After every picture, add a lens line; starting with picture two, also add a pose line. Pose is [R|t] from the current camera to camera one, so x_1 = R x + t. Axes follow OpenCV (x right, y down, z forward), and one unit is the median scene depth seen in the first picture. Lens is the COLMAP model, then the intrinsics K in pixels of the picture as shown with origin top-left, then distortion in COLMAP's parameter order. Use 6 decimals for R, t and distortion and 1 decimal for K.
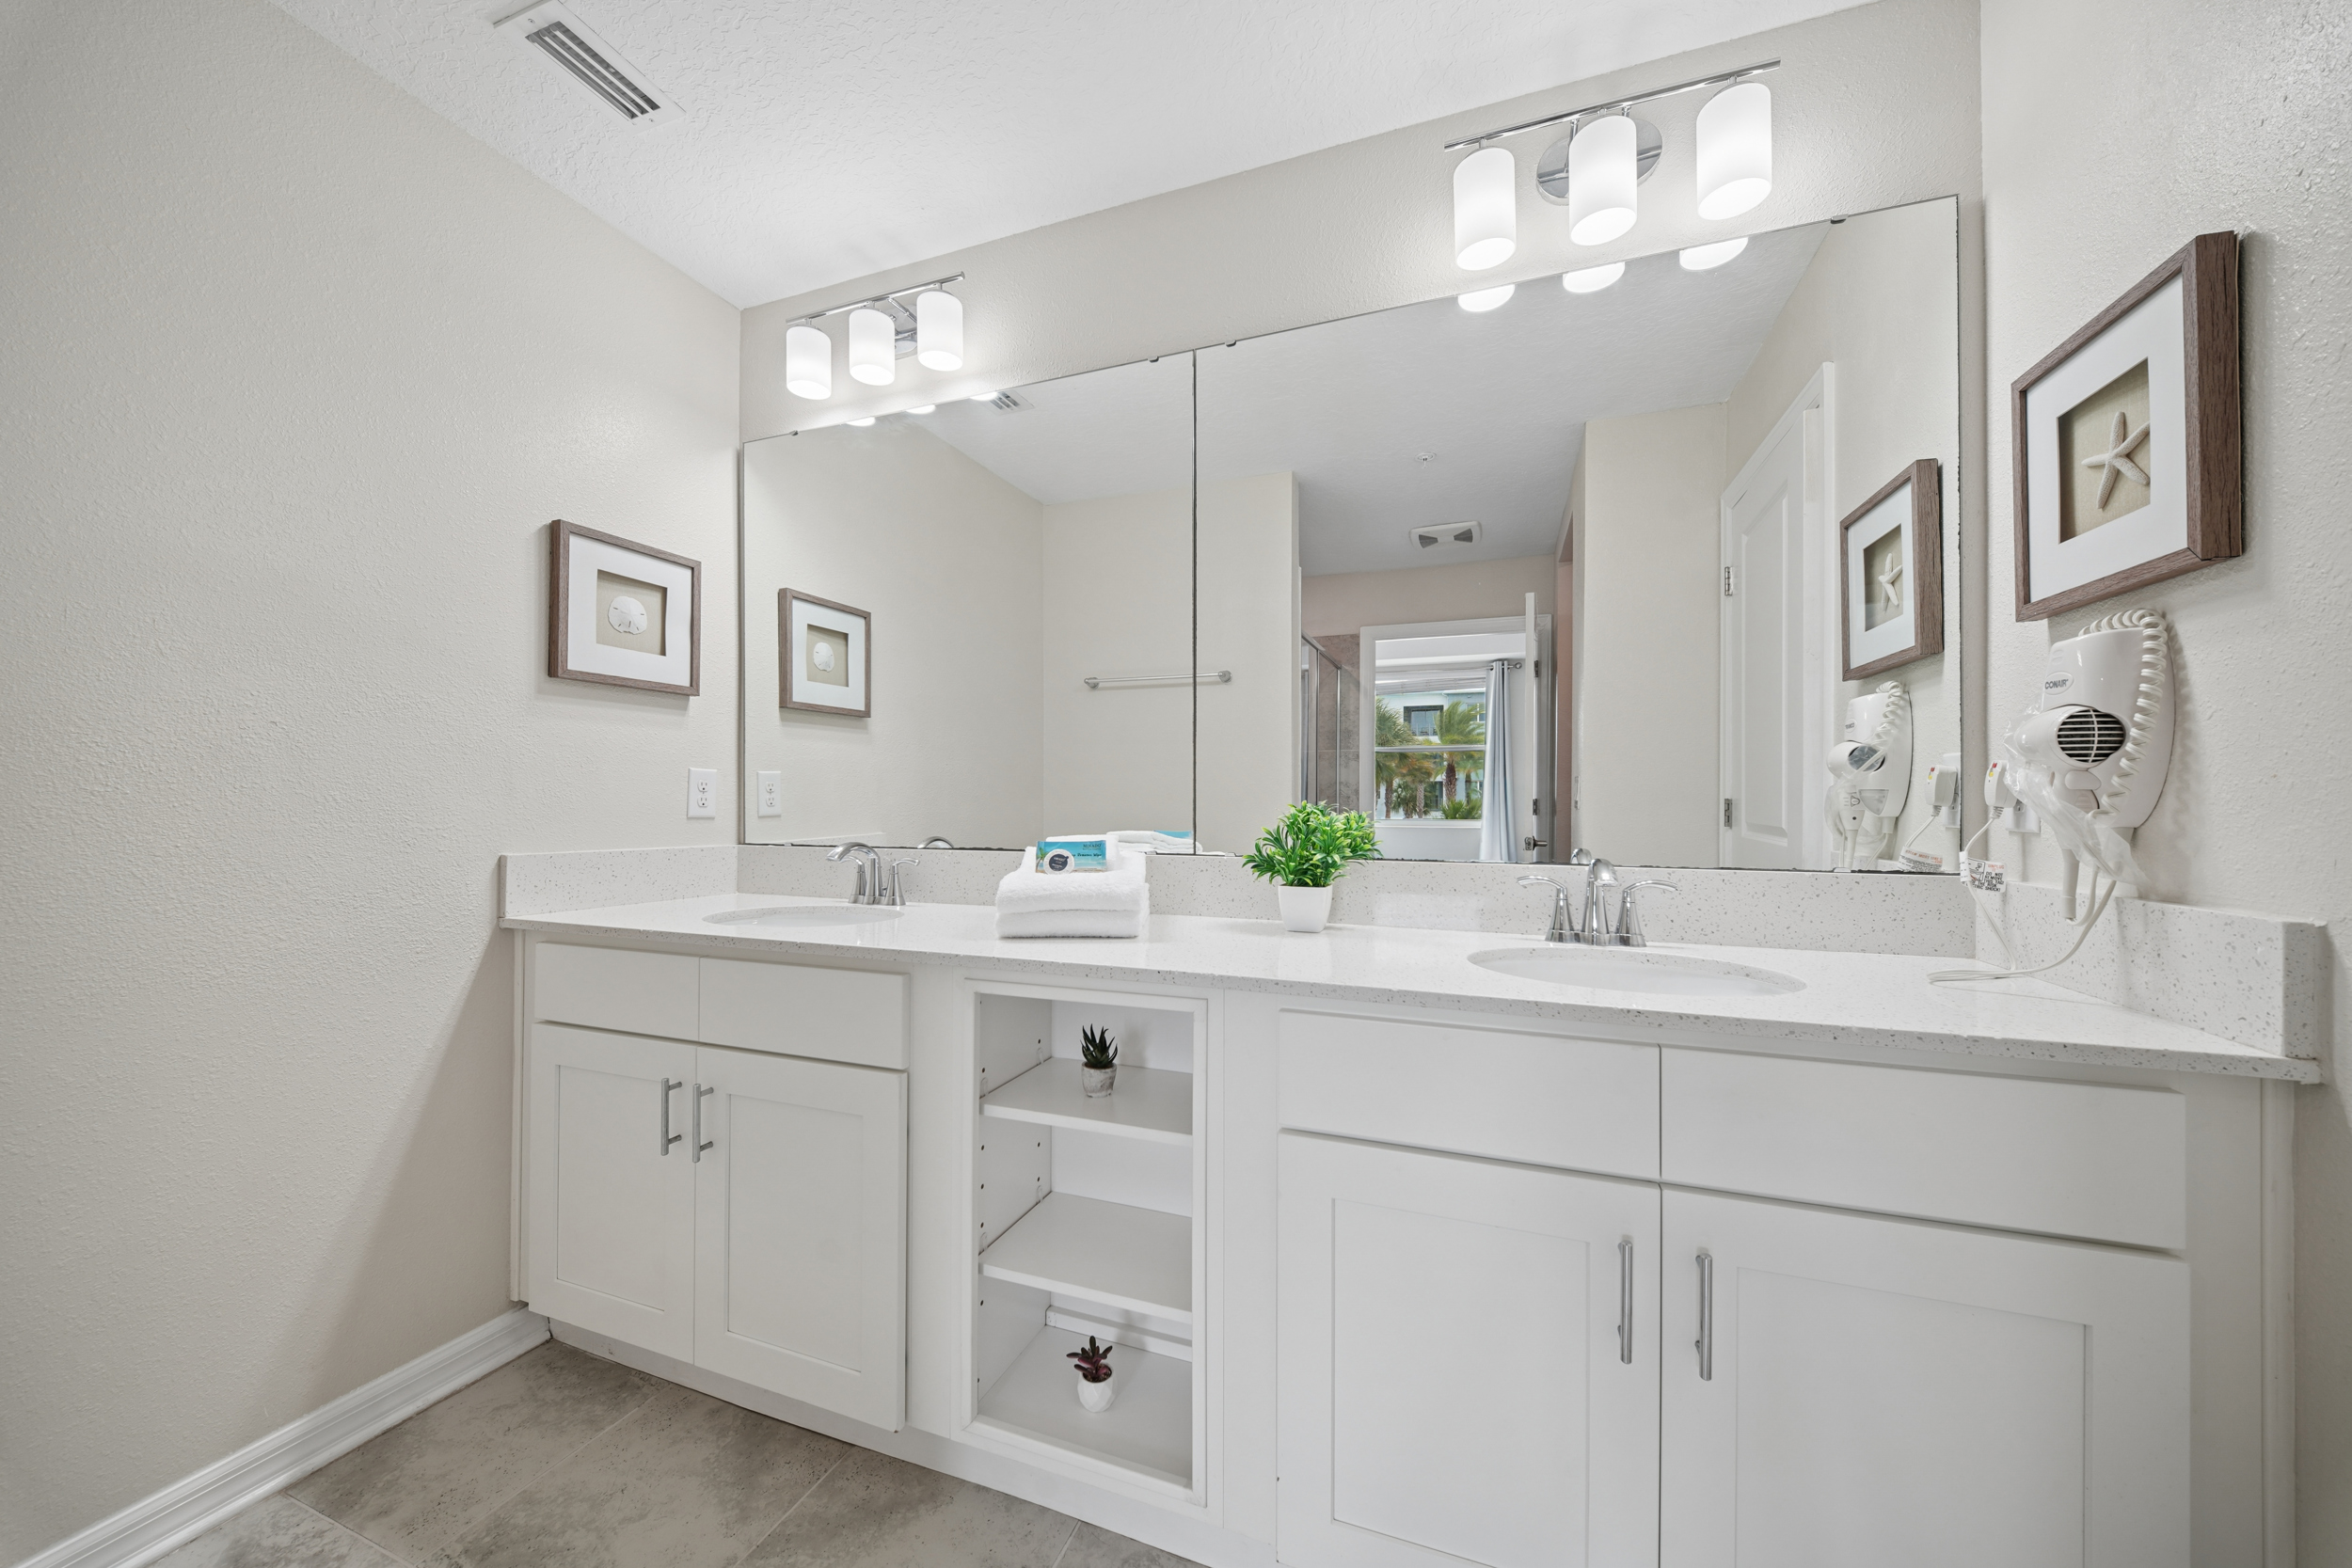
lens RADIAL K [[828.4, 0, 1174.6], [0, 828.4, 753.7], [0, 0, 1]] dist [0.005526, -0.005430]
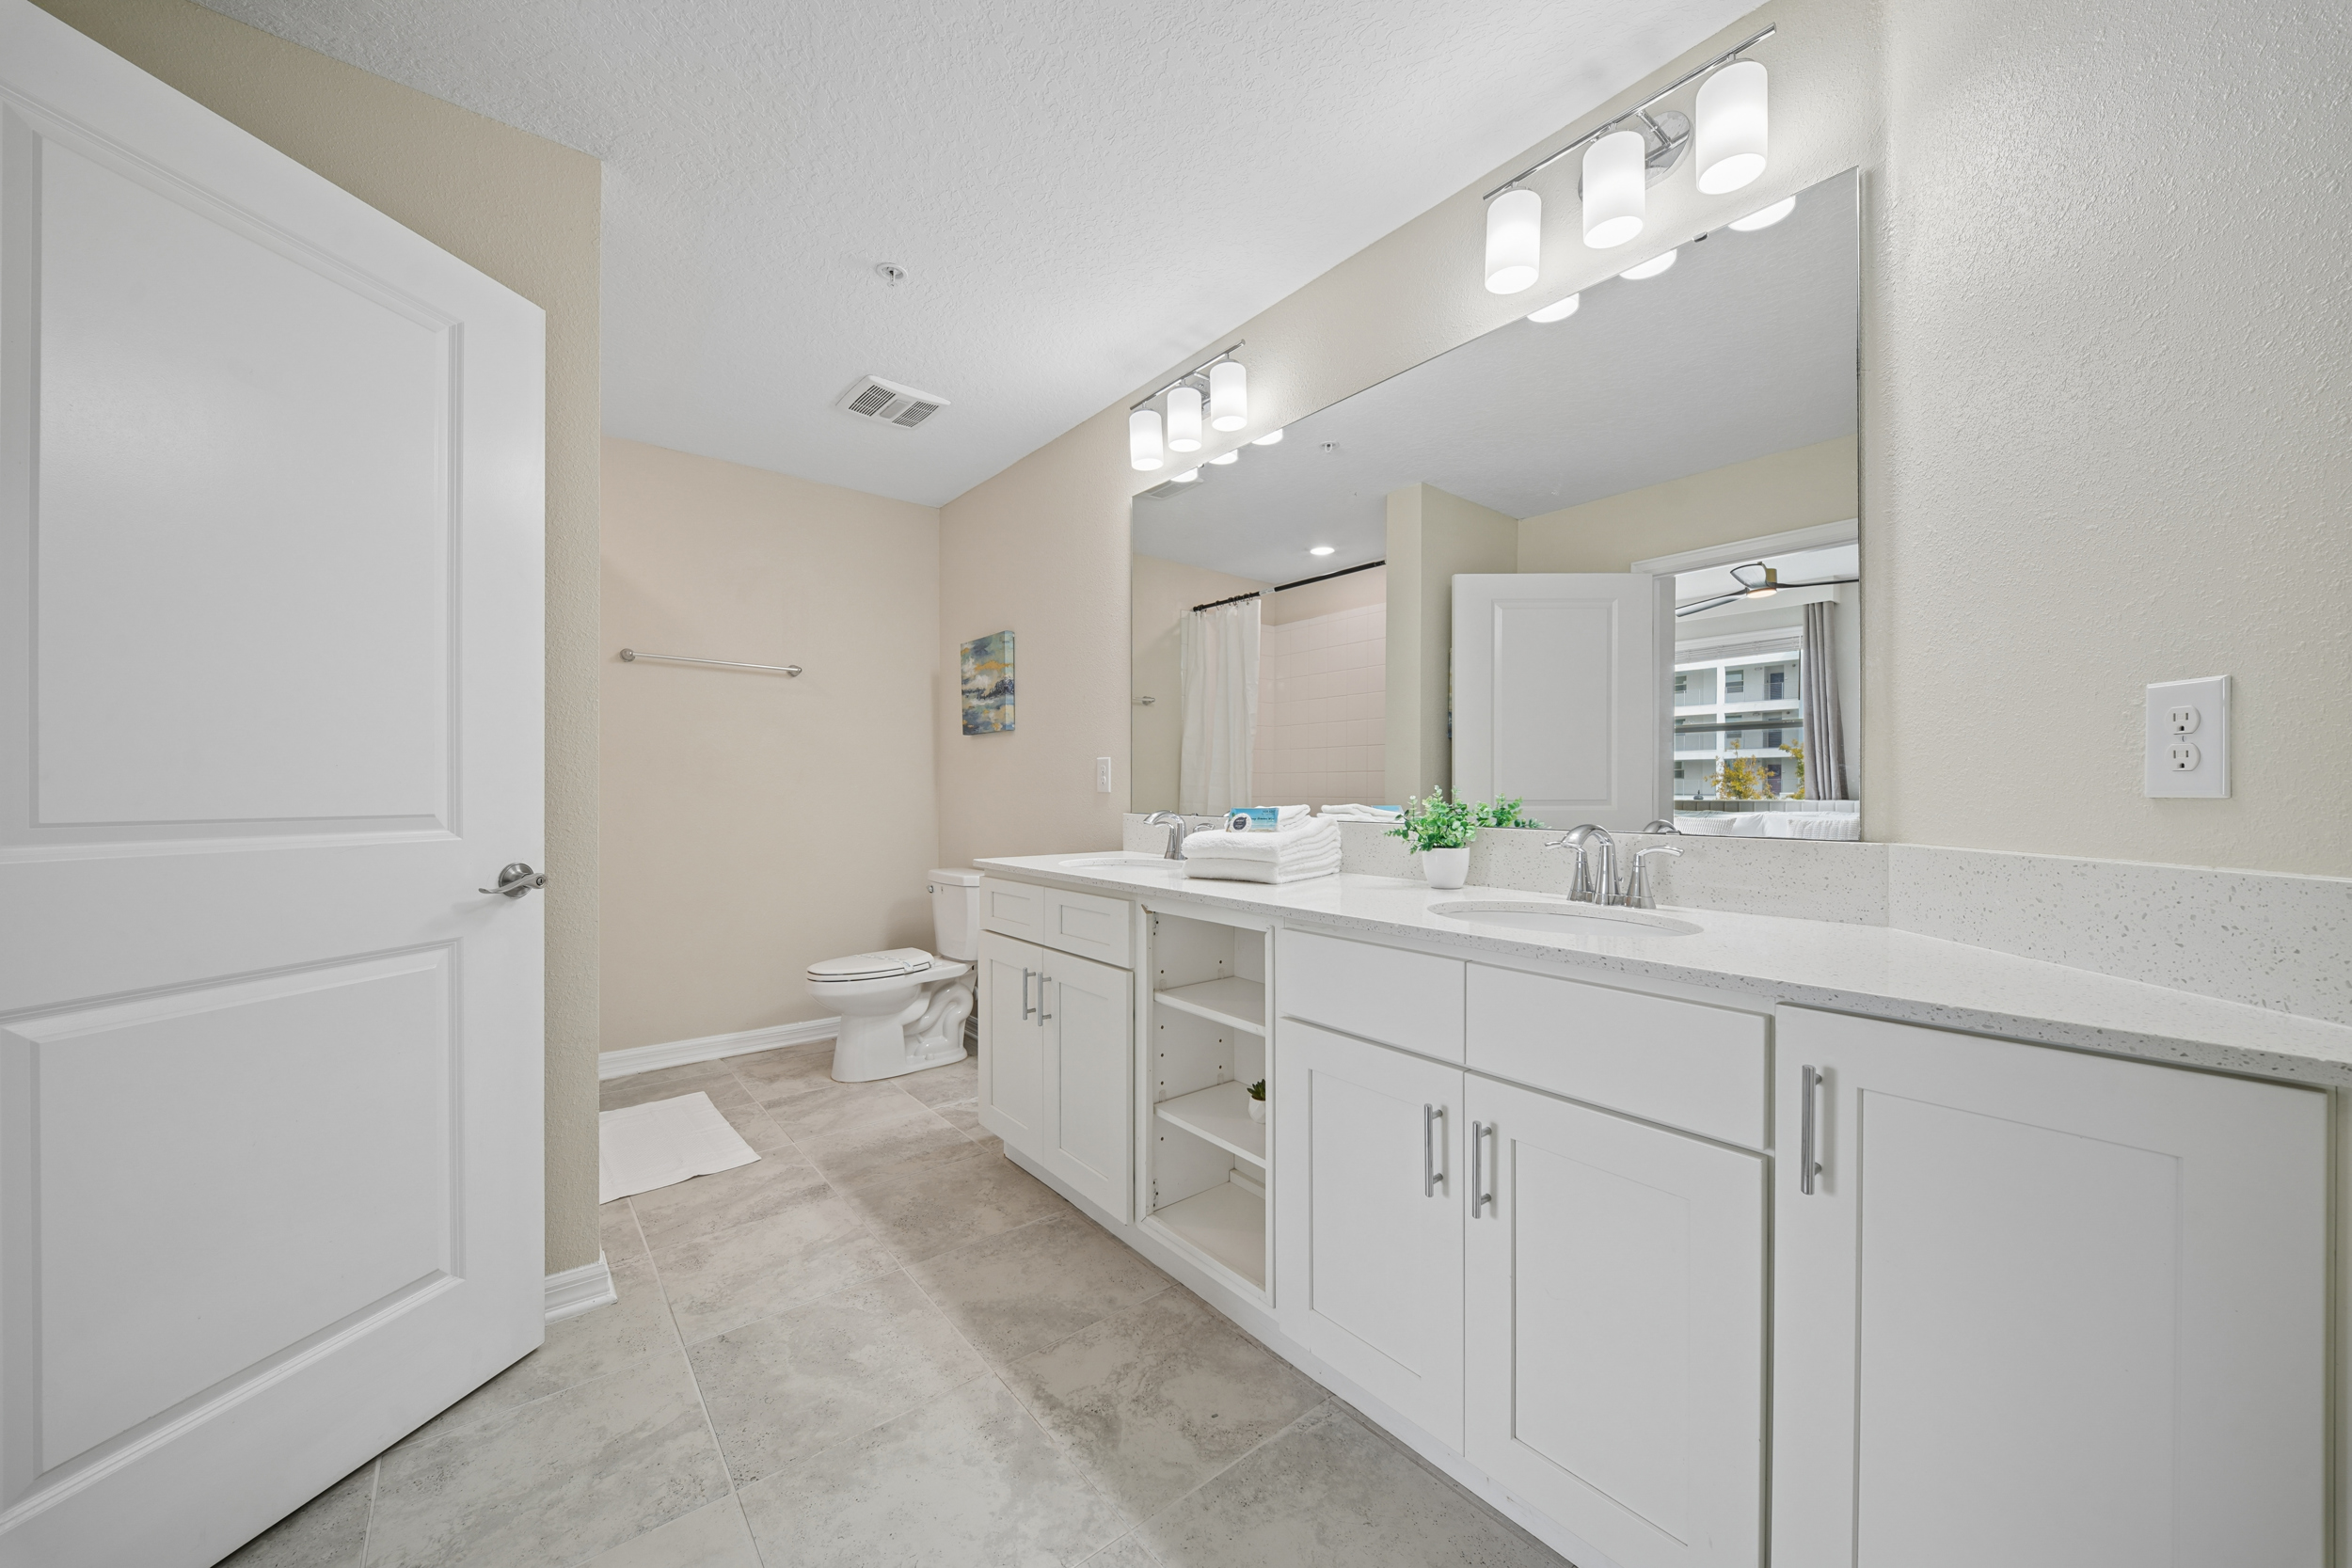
lens RADIAL K [[828.4, 0, 1166.9], [0, 828.4, 714.0], [0, 0, 1]] dist [0.005526, -0.005430]
pose [[0.863578, -0.041319, -0.502520, 0.412937], [0.028599, 0.999046, -0.032998, 0.000999], [0.503404, 0.014125, 0.863936, -0.164966]]
